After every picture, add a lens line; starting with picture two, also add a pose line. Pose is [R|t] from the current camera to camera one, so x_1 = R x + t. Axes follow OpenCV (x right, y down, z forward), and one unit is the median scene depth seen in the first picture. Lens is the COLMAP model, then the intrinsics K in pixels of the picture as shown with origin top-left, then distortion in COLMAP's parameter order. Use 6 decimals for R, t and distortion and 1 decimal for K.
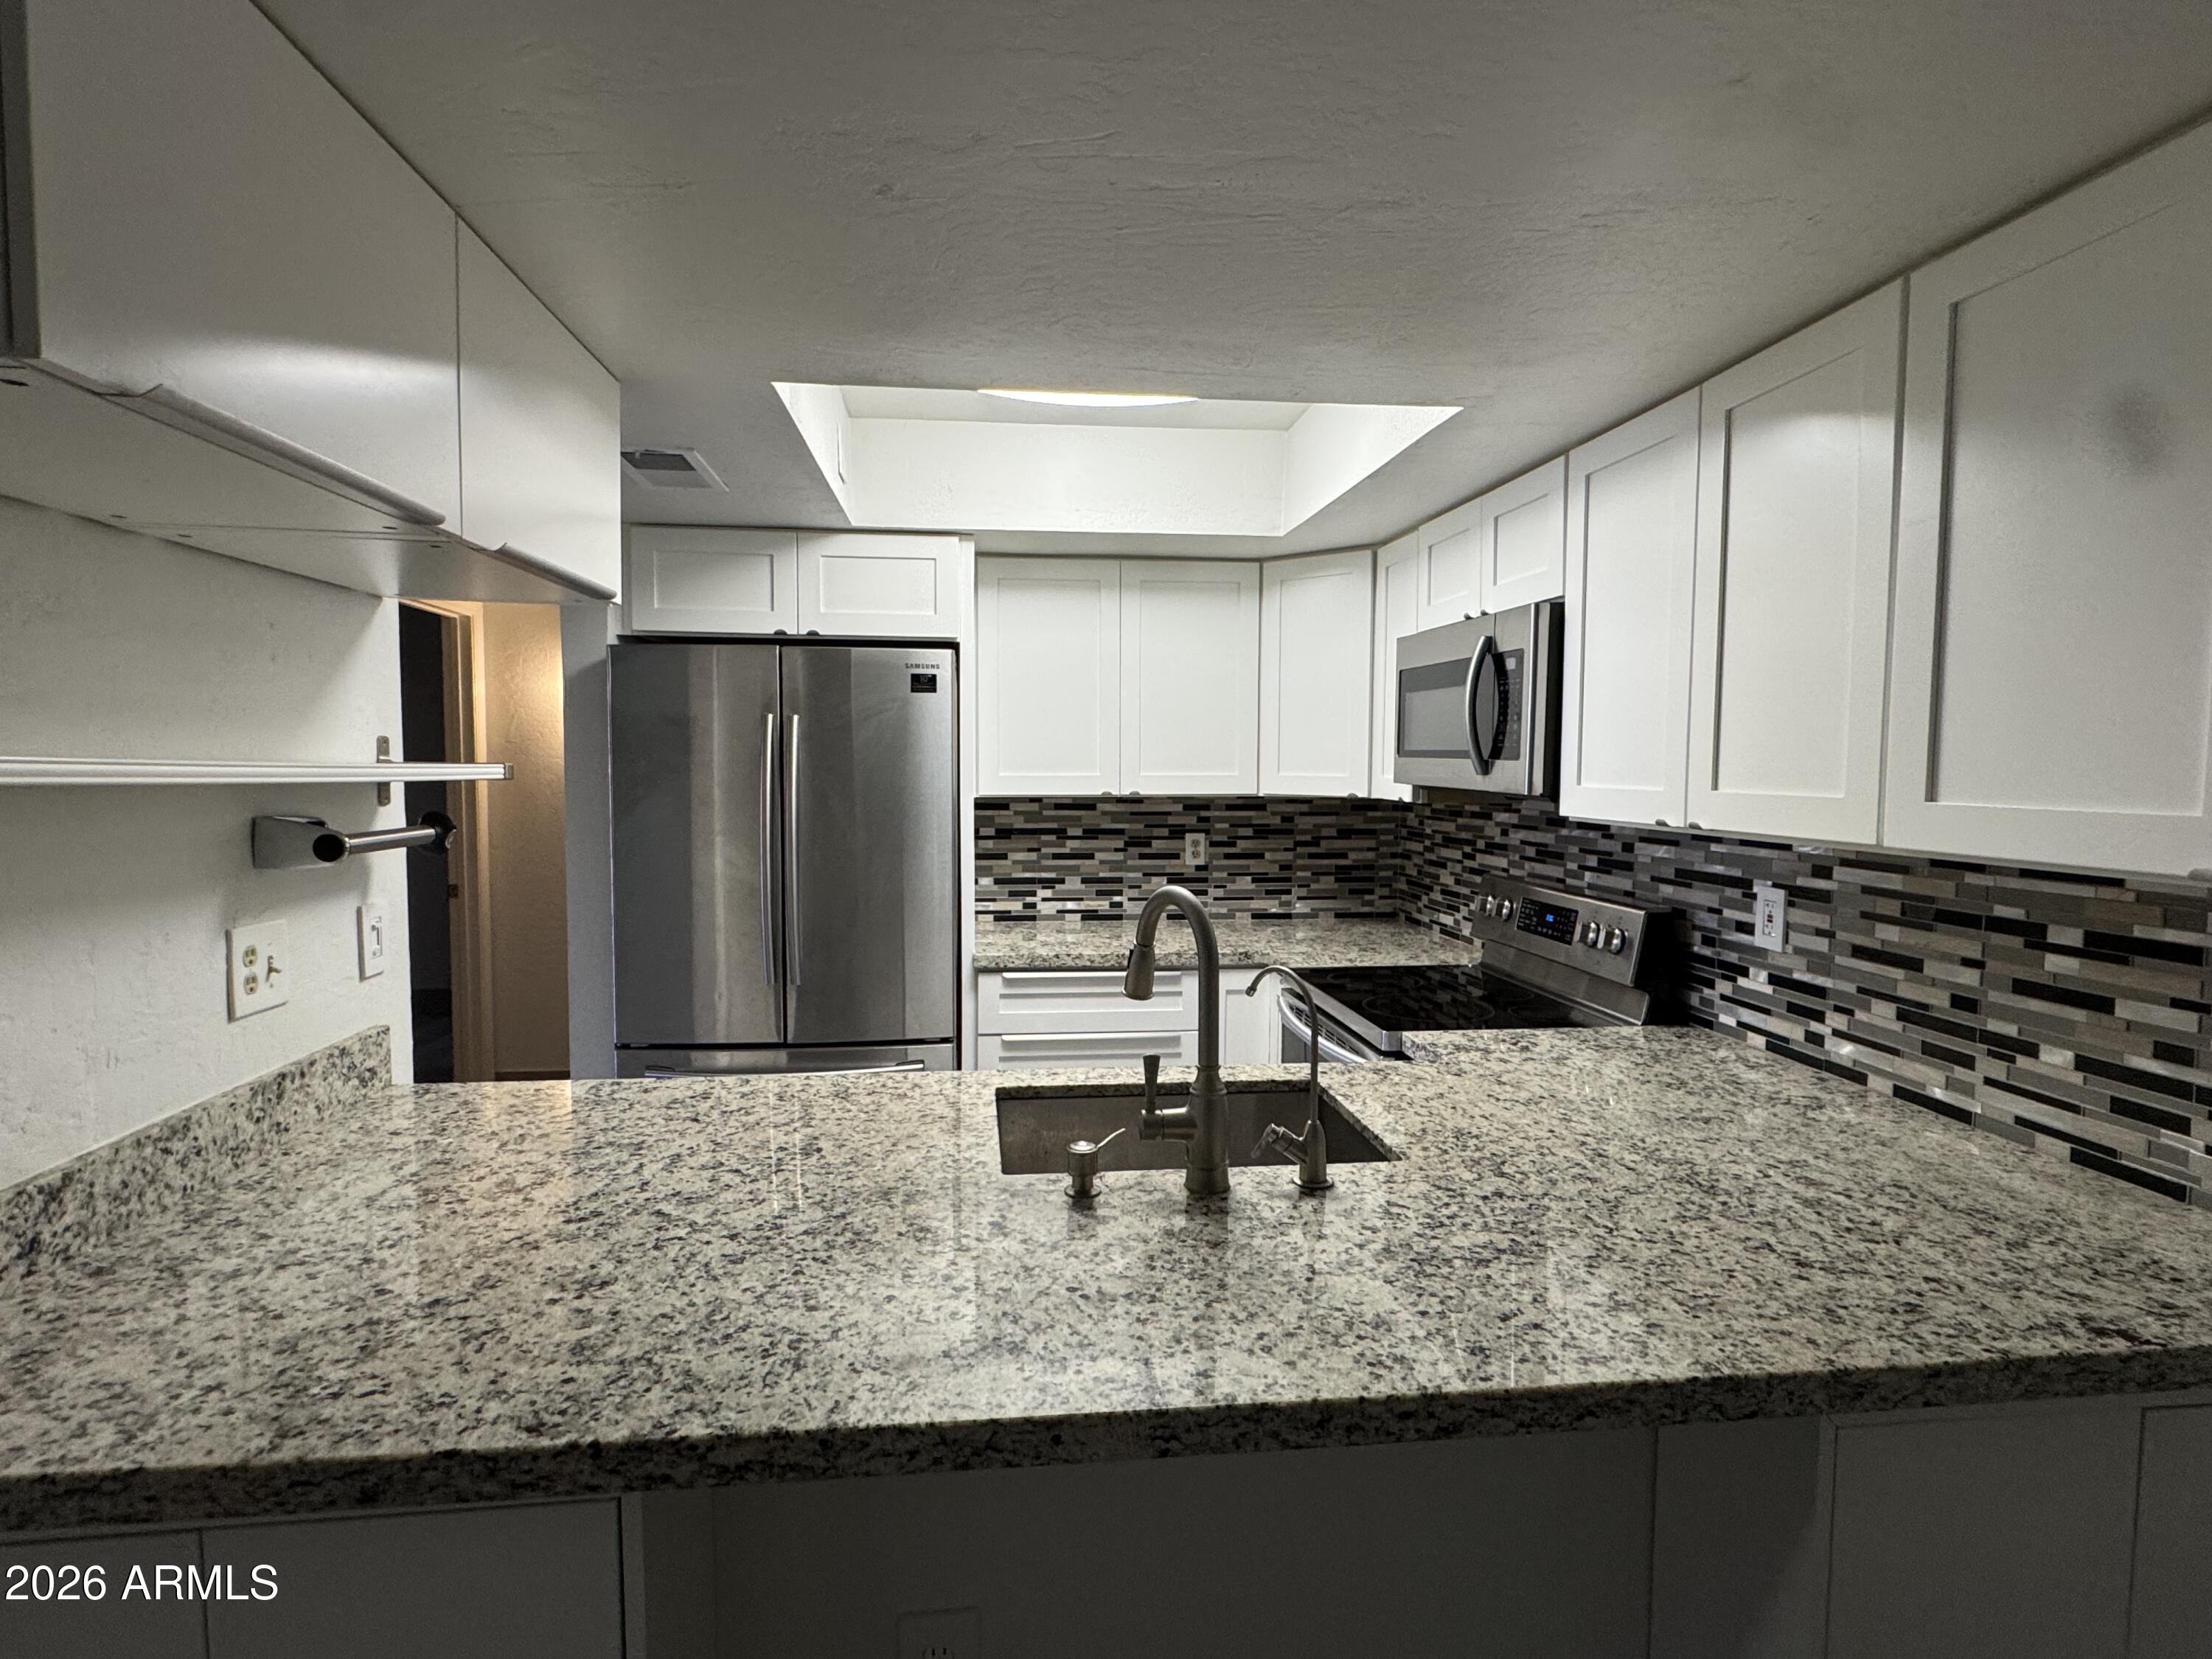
lens RADIAL K [[1113.2, 0, 1095.5], [0, 1113.2, 830.4], [0, 0, 1]] dist [-0.004241, 0.000089]
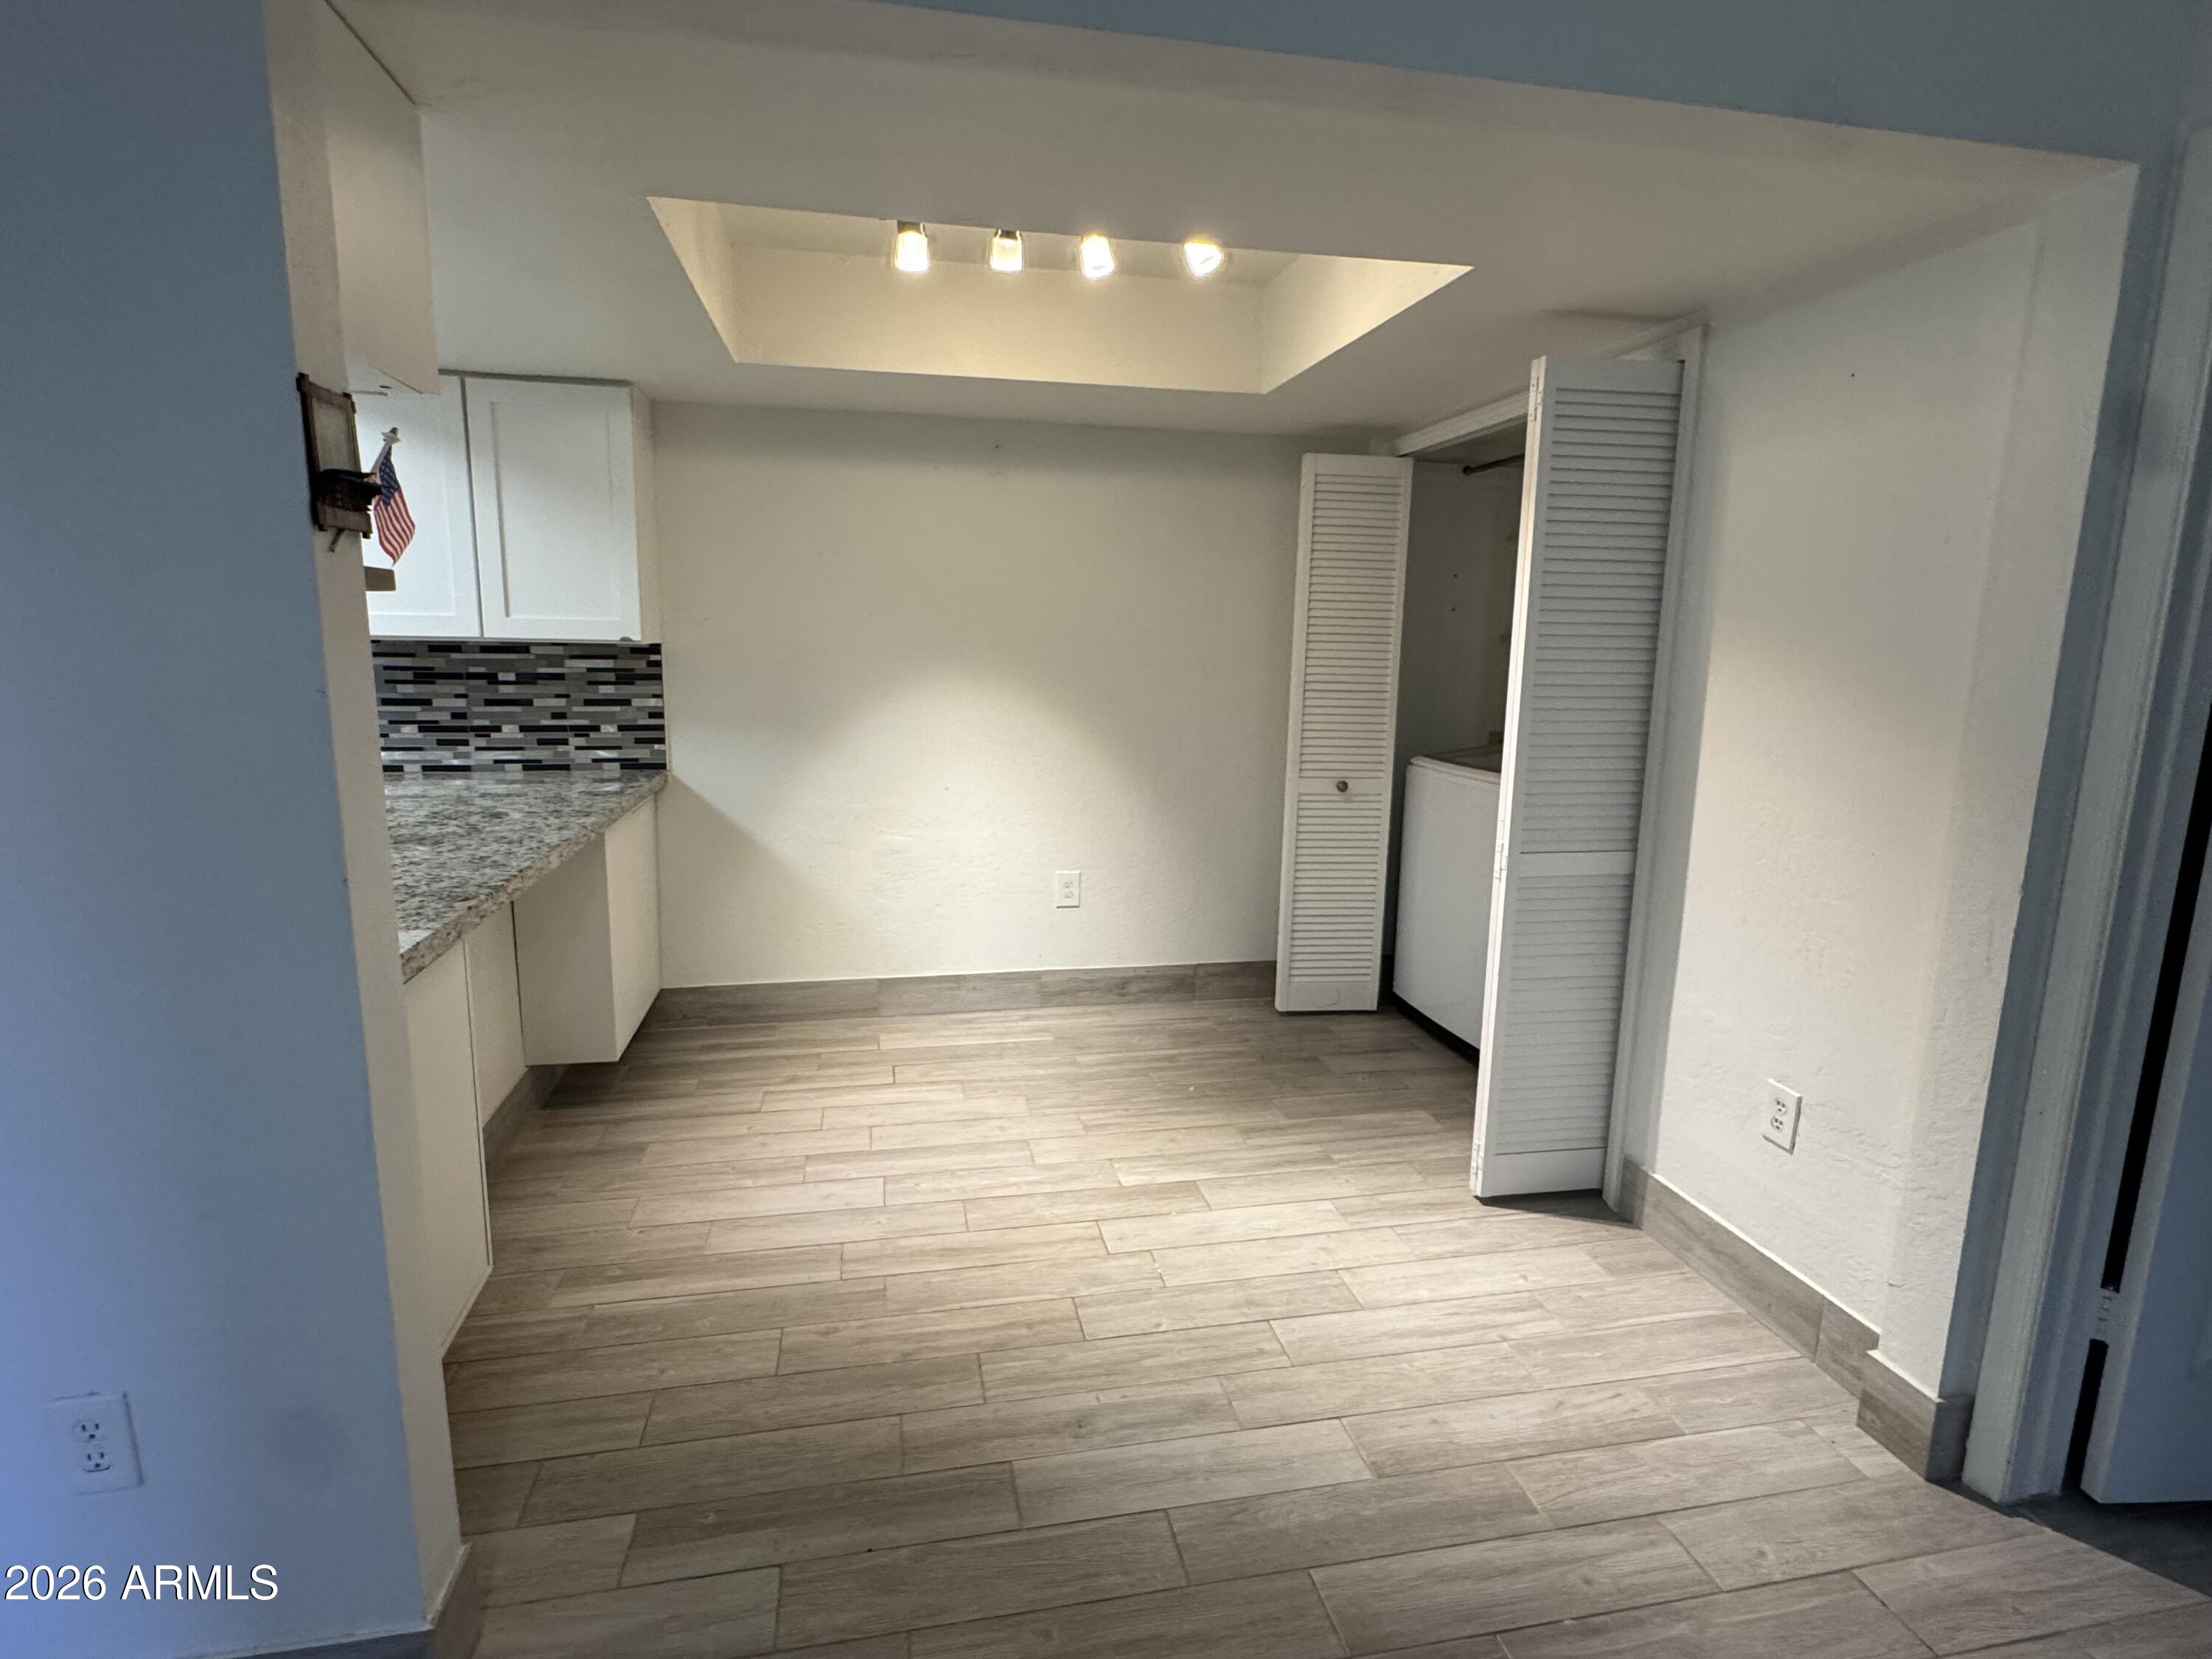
lens RADIAL K [[1113.2, 0, 1102.7], [0, 1113.2, 826.6], [0, 0, 1]] dist [-0.004241, 0.000089]
pose [[-0.090875, -0.178760, 0.979687, -1.301237], [0.042827, 0.982146, 0.183181, 0.024512], [-0.994941, 0.058603, -0.081596, -0.034492]]
